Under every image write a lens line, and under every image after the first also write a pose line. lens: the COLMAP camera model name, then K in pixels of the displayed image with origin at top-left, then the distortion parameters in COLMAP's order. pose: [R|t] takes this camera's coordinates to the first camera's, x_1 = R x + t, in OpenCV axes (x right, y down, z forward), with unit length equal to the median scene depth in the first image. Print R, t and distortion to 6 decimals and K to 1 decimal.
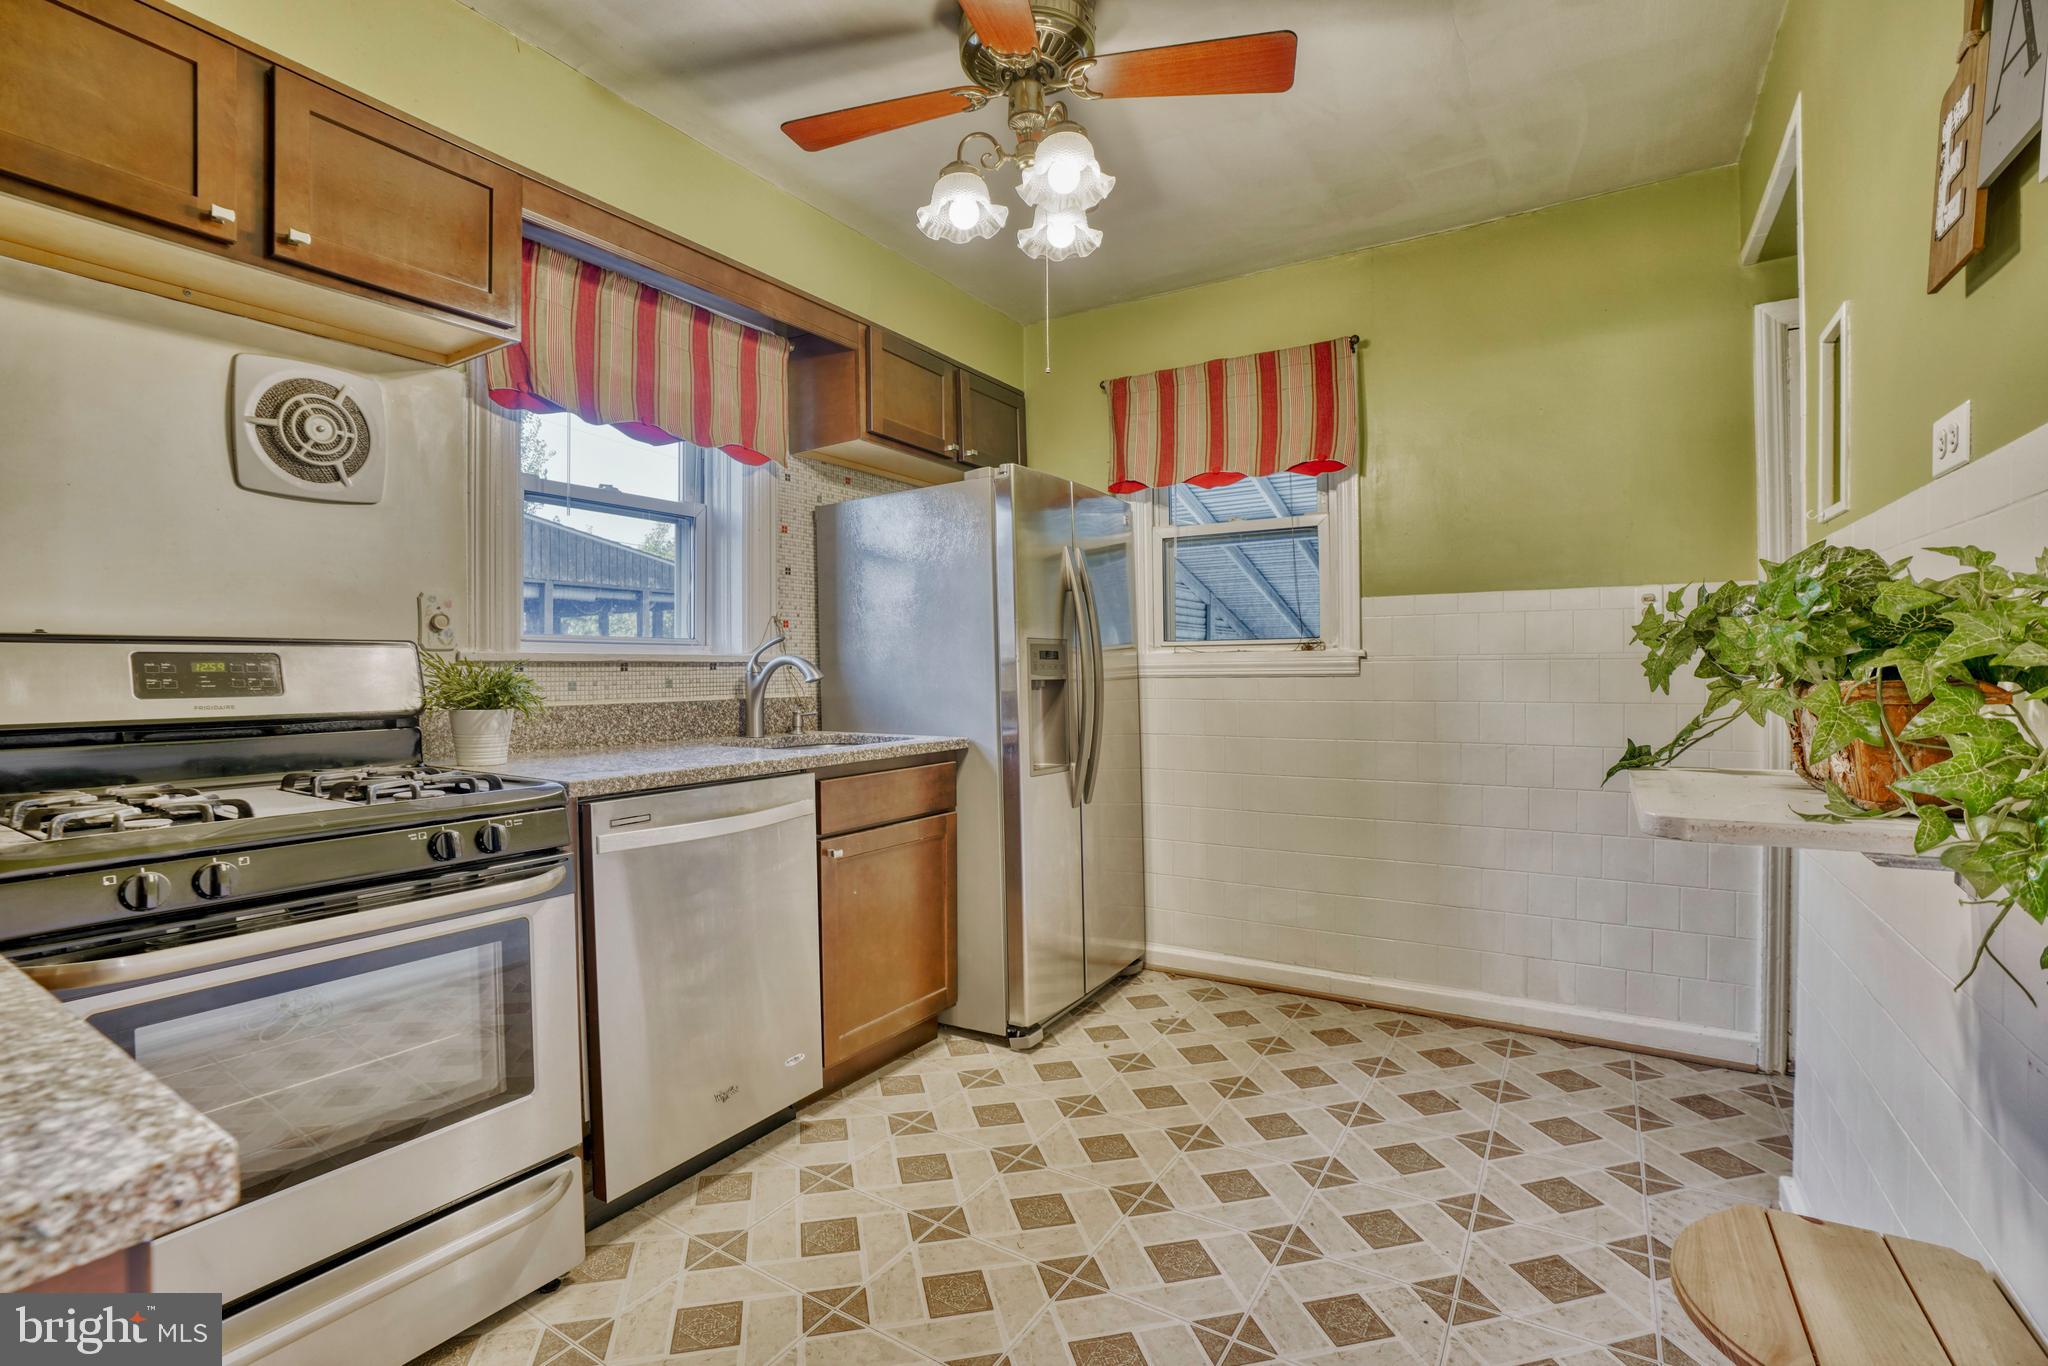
lens RADIAL K [[938.4, 0, 998.3], [0, 938.4, 676.8], [0, 0, 1]] dist [-0.077766, 0.032389]
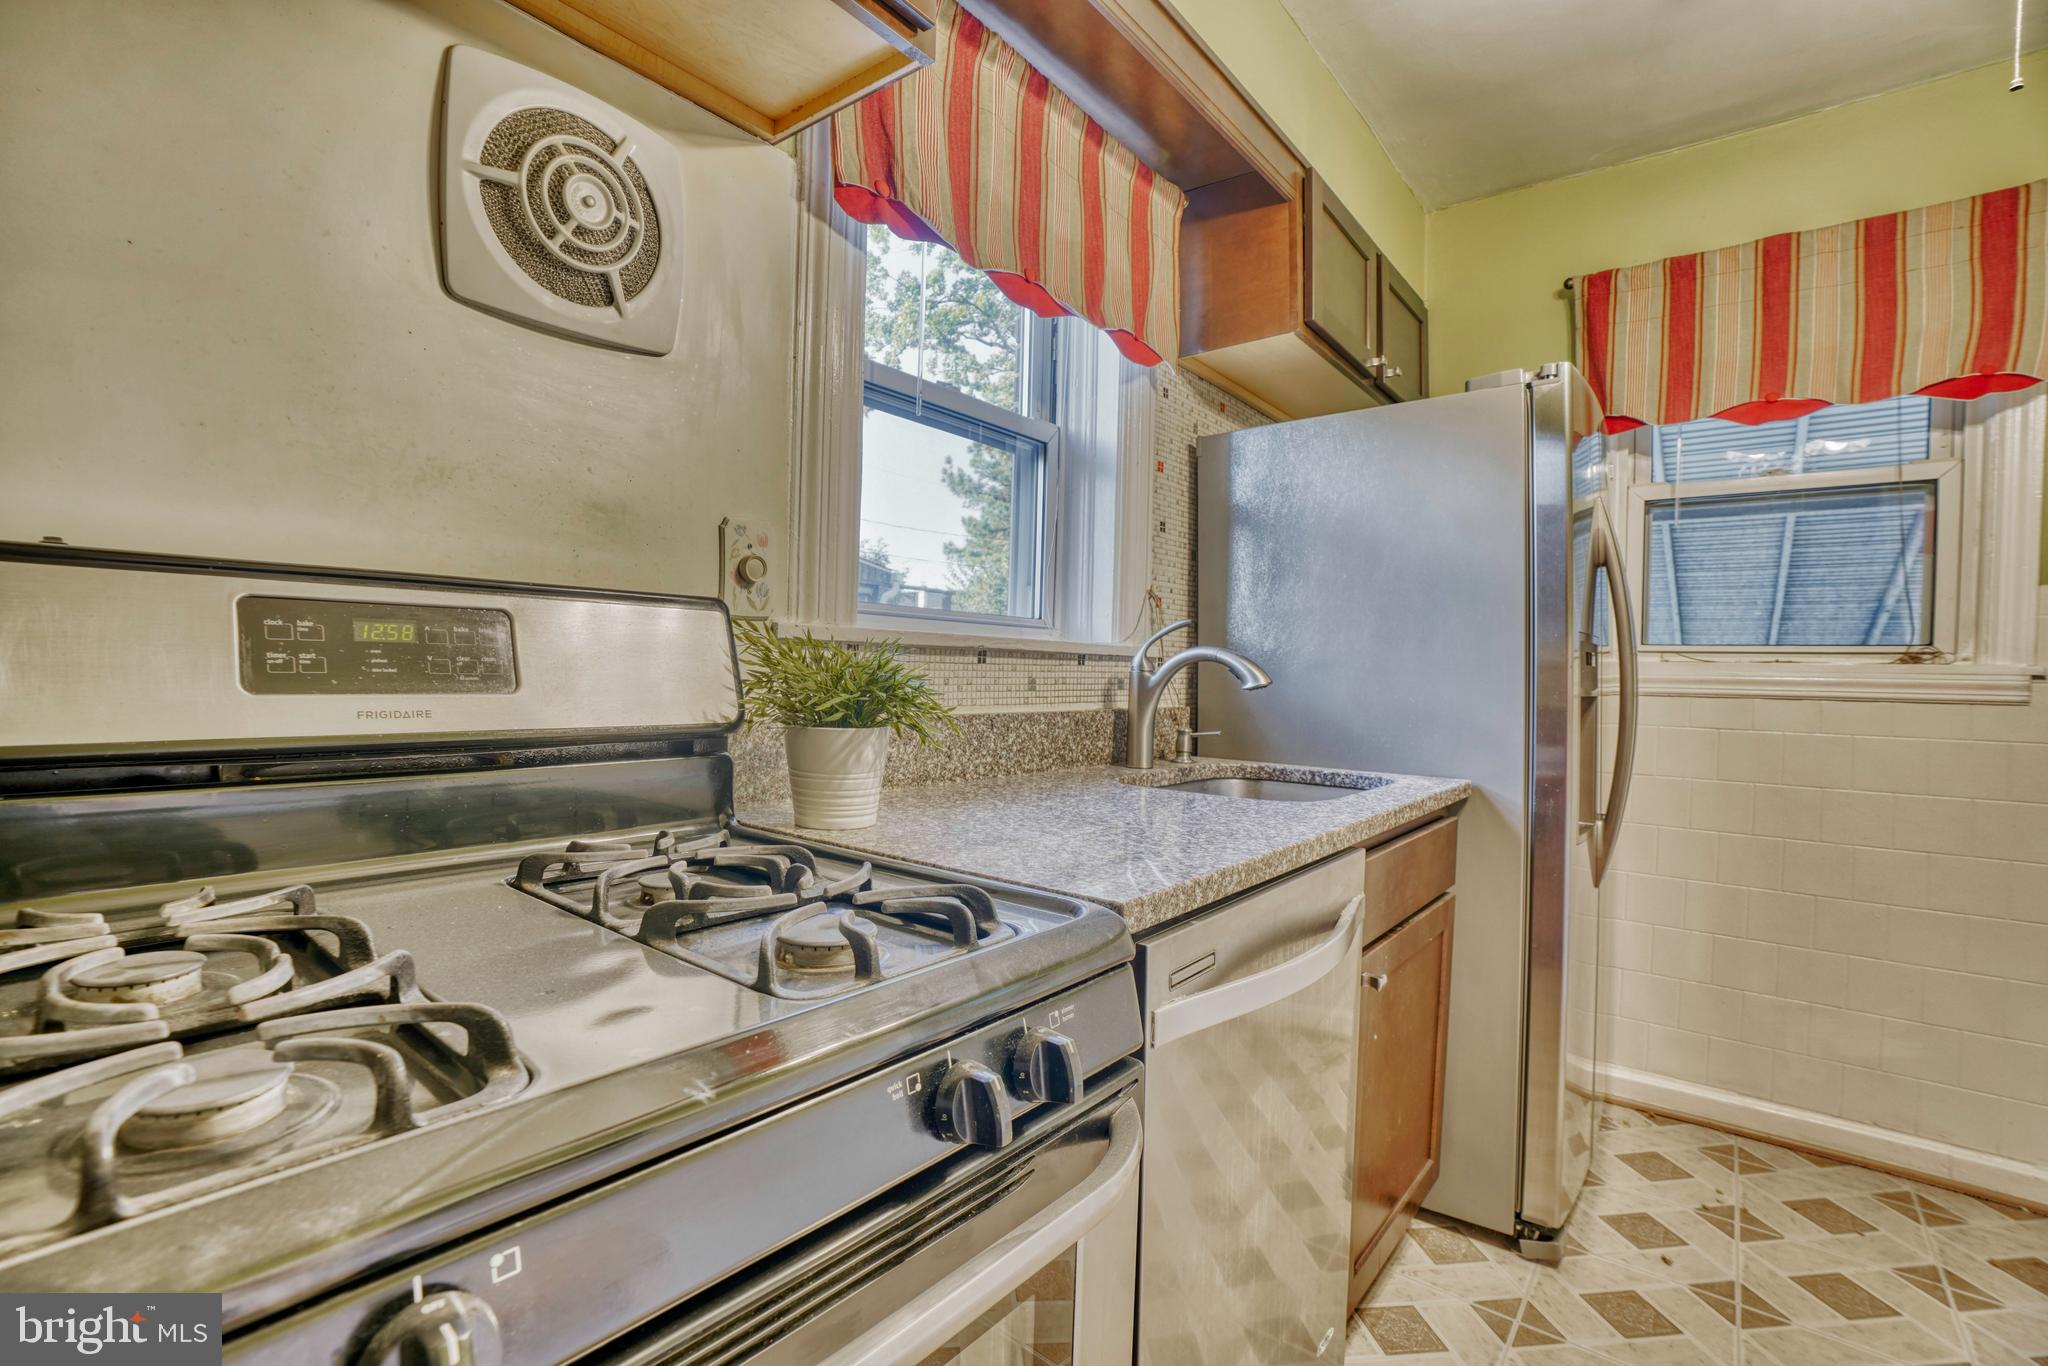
lens RADIAL K [[943.7, 0, 1010.3], [0, 943.7, 683.2], [0, 0, 1]] dist [-0.068778, 0.025071]
pose [[0.993787, 0.031840, -0.106644, -0.345093], [-0.031132, 0.999481, 0.008294, 0.001701], [0.106853, -0.004922, 0.994263, 0.383644]]
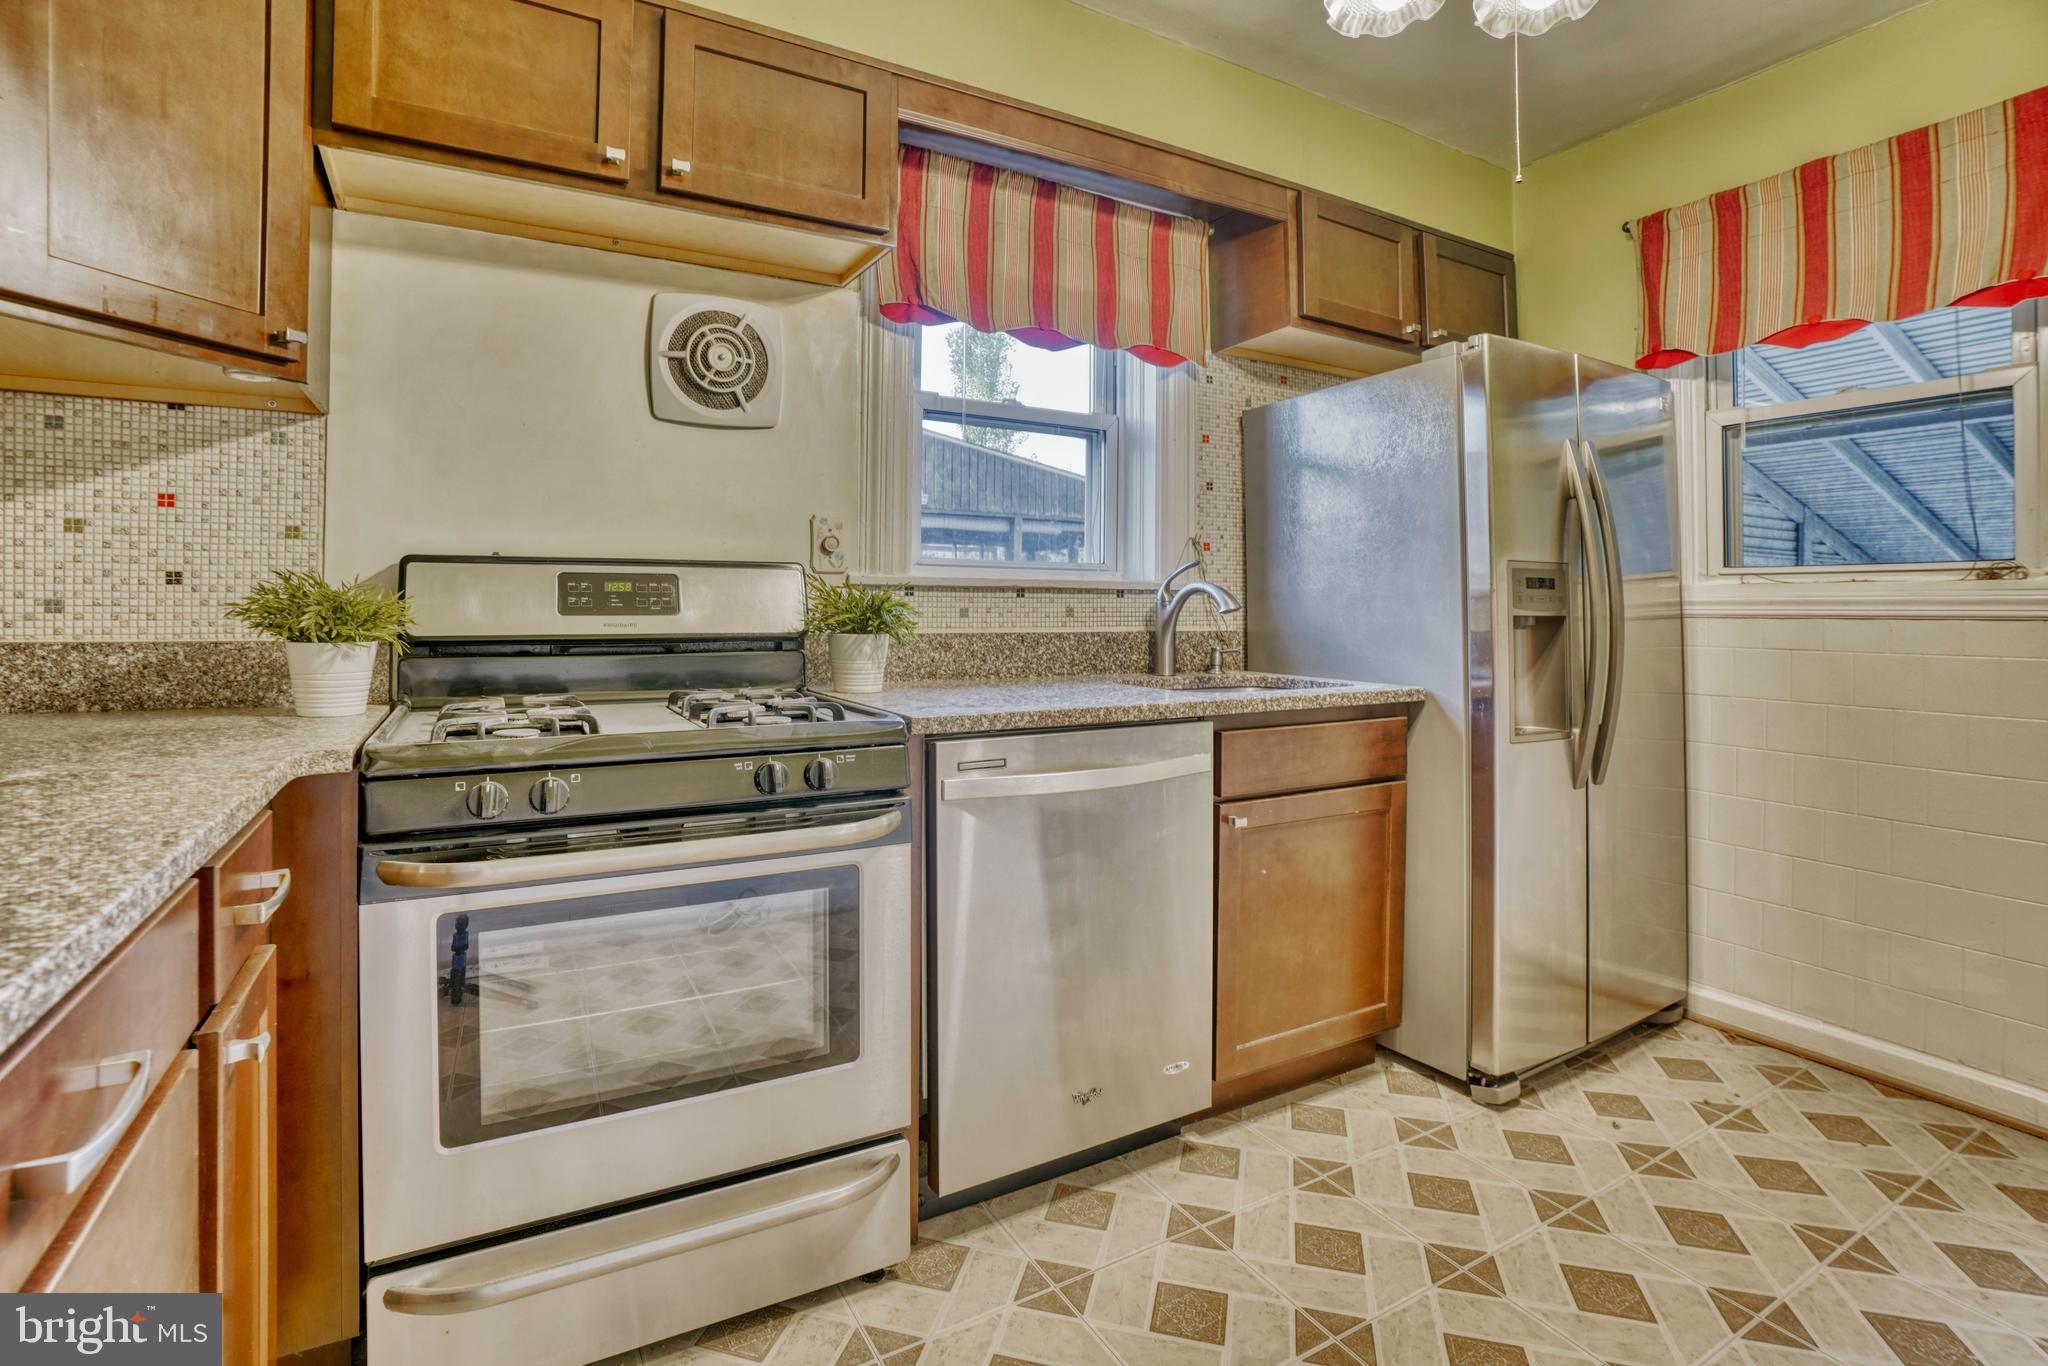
lens RADIAL K [[966.5, 0, 1008.4], [0, 966.5, 589.4], [0, 0, 1]] dist [-0.067733, 0.022210]
pose [[0.884340, 0.006447, -0.466798, 0.039440], [-0.016977, 0.999687, -0.018354, 0.003835], [0.466534, 0.024156, 0.884173, 0.156850]]
